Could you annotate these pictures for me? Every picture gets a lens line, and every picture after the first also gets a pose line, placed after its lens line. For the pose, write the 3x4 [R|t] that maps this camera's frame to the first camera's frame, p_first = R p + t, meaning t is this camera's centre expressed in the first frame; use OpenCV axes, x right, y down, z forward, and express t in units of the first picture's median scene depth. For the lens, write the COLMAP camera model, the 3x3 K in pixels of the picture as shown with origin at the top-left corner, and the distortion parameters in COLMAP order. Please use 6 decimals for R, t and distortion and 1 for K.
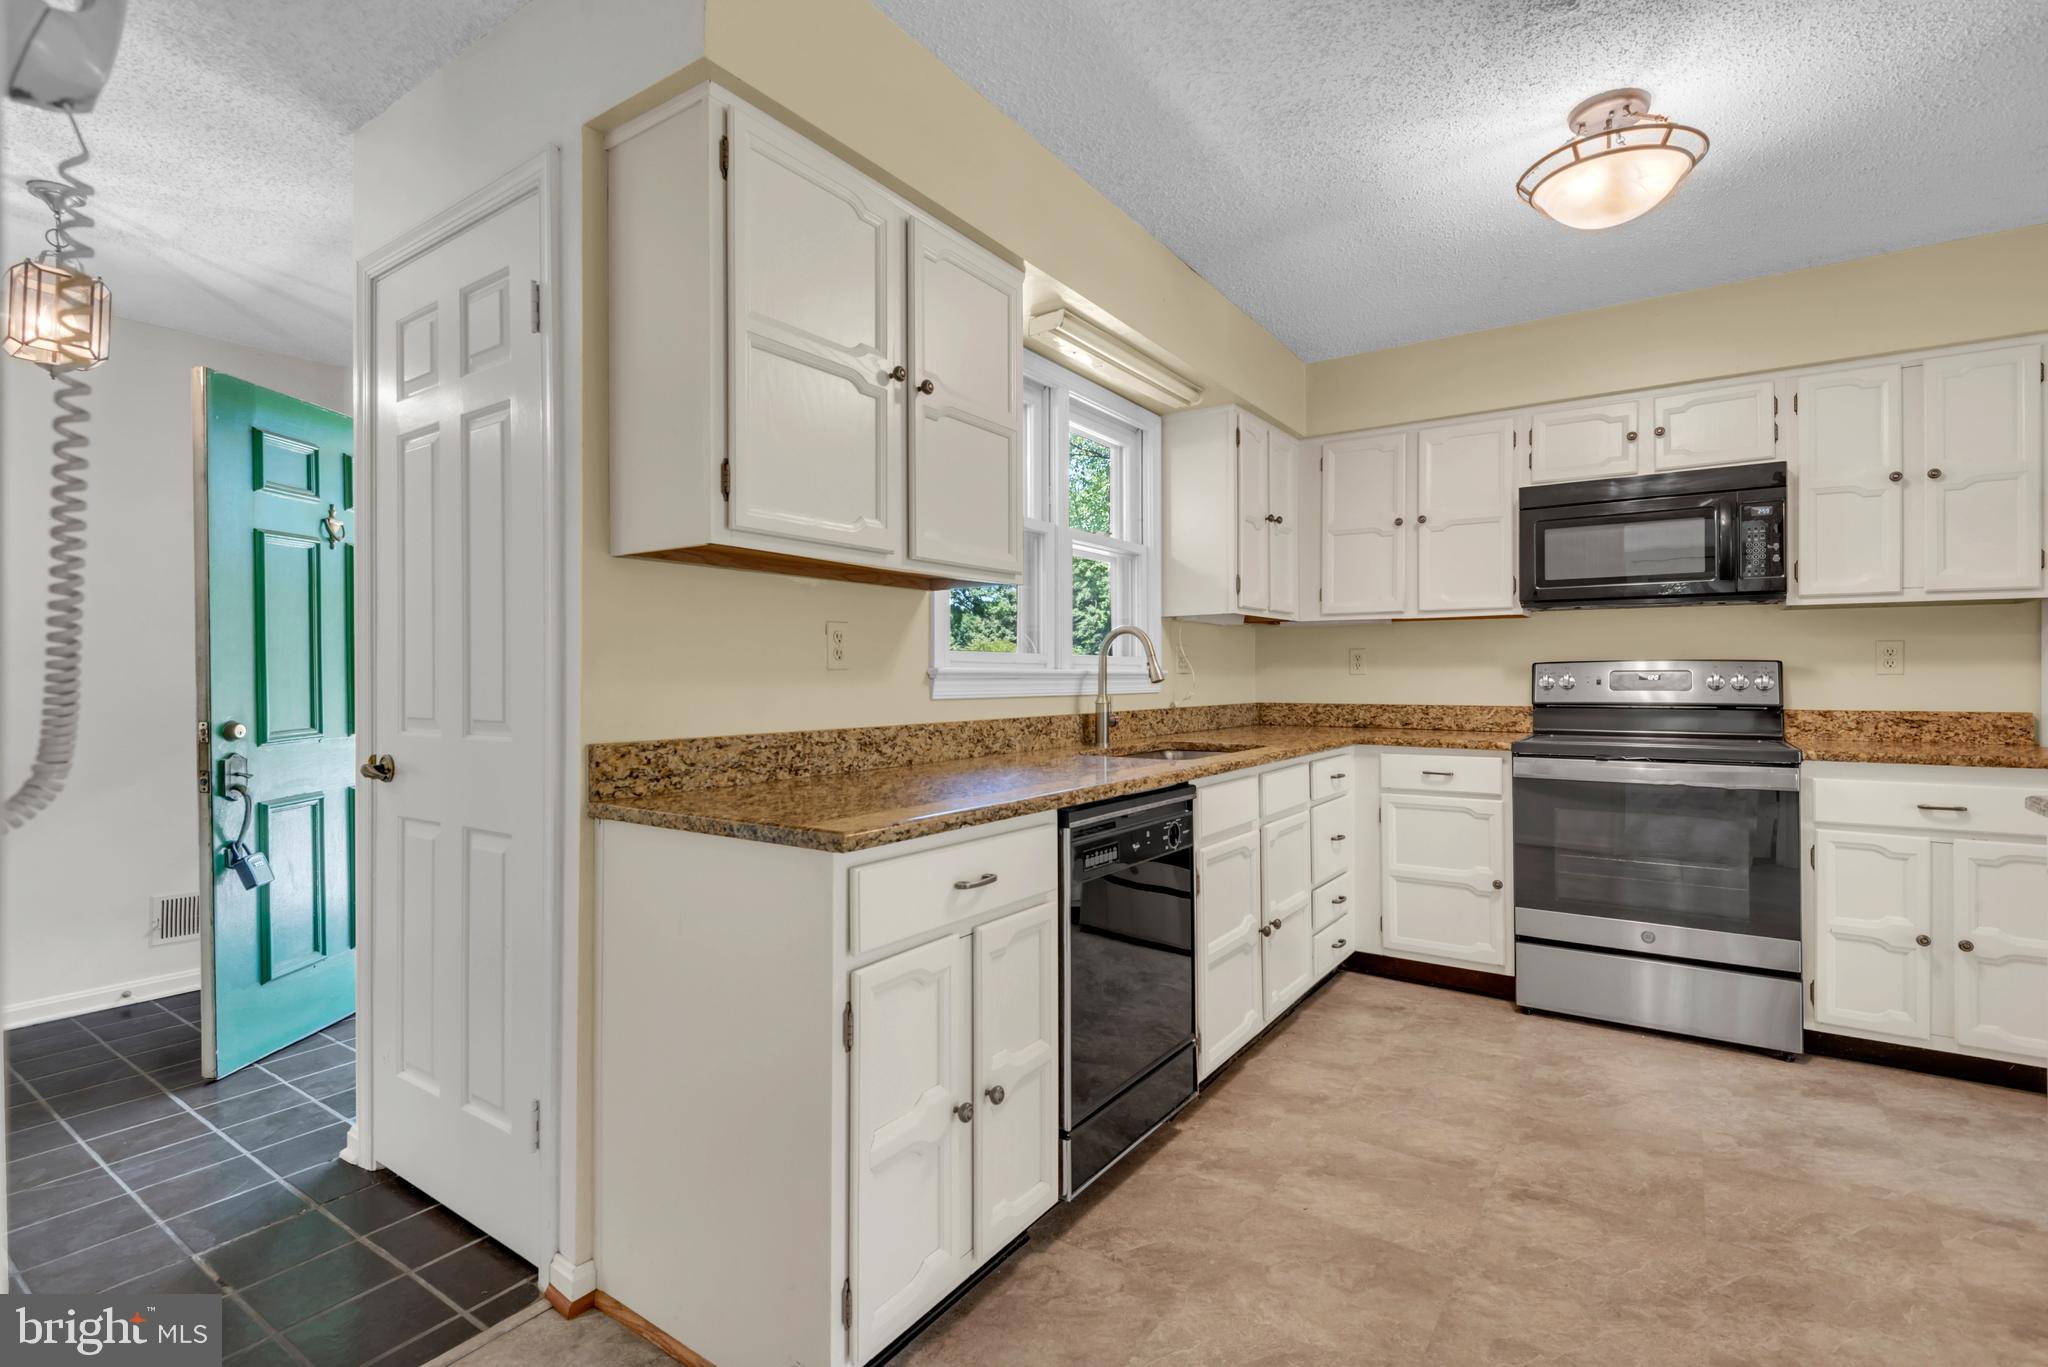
lens RADIAL K [[956.9, 0, 1012.2], [0, 956.9, 668.9], [0, 0, 1]] dist [0.007383, -0.006145]
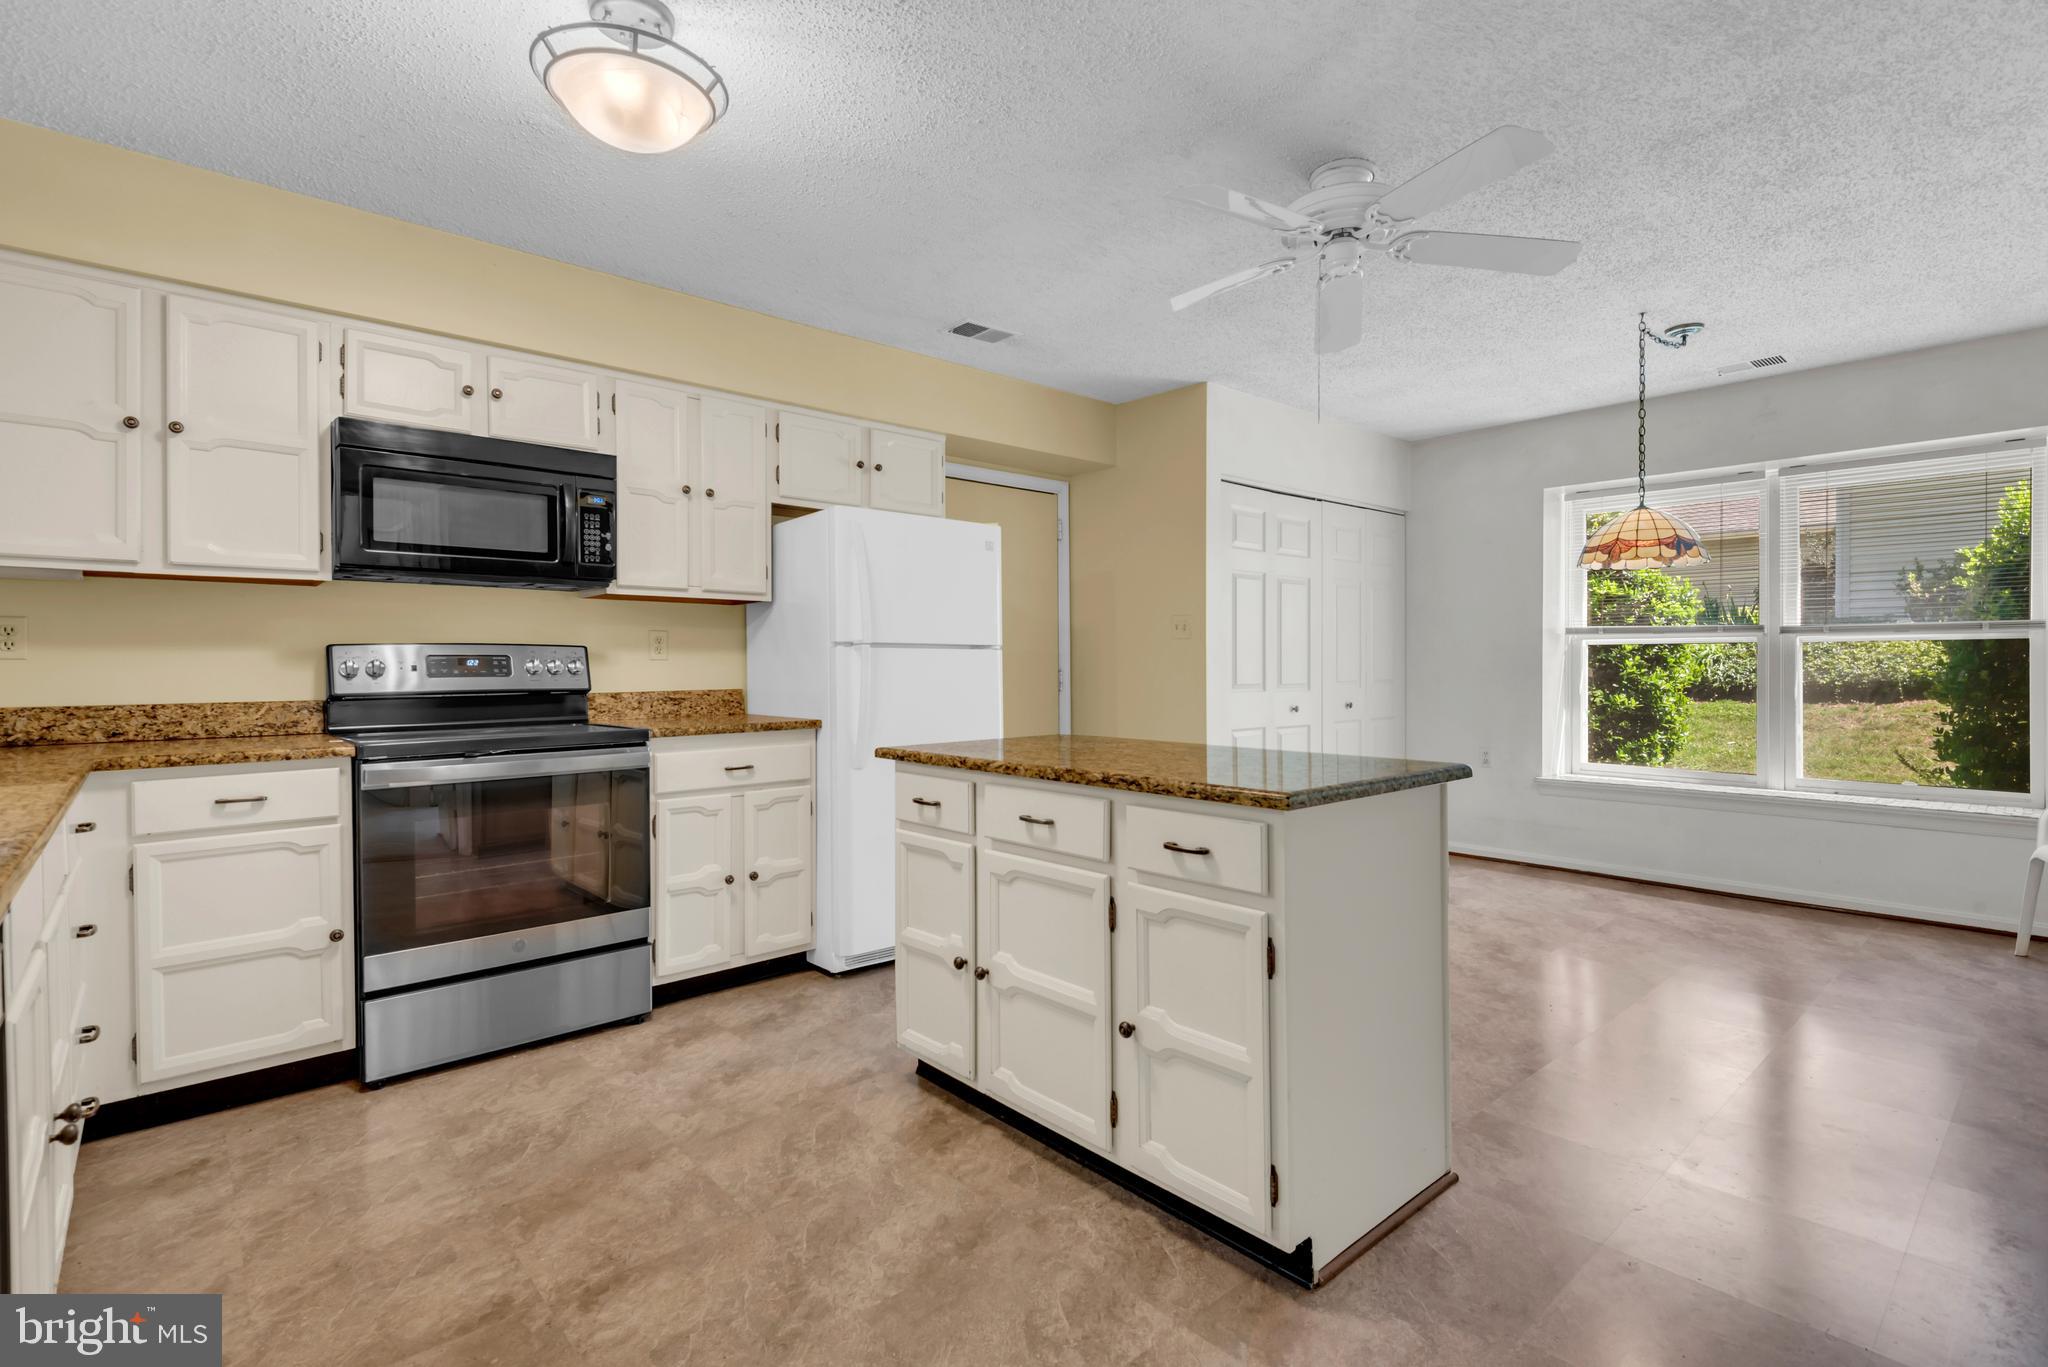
lens RADIAL K [[956.9, 0, 1027.8], [0, 956.9, 672.6], [0, 0, 1]] dist [0.007383, -0.006145]
pose [[0.221180, -0.007939, 0.975201, -0.116684], [-0.001751, 0.999962, 0.008538, 0.011092], [-0.975231, -0.003595, 0.221158, 0.320784]]
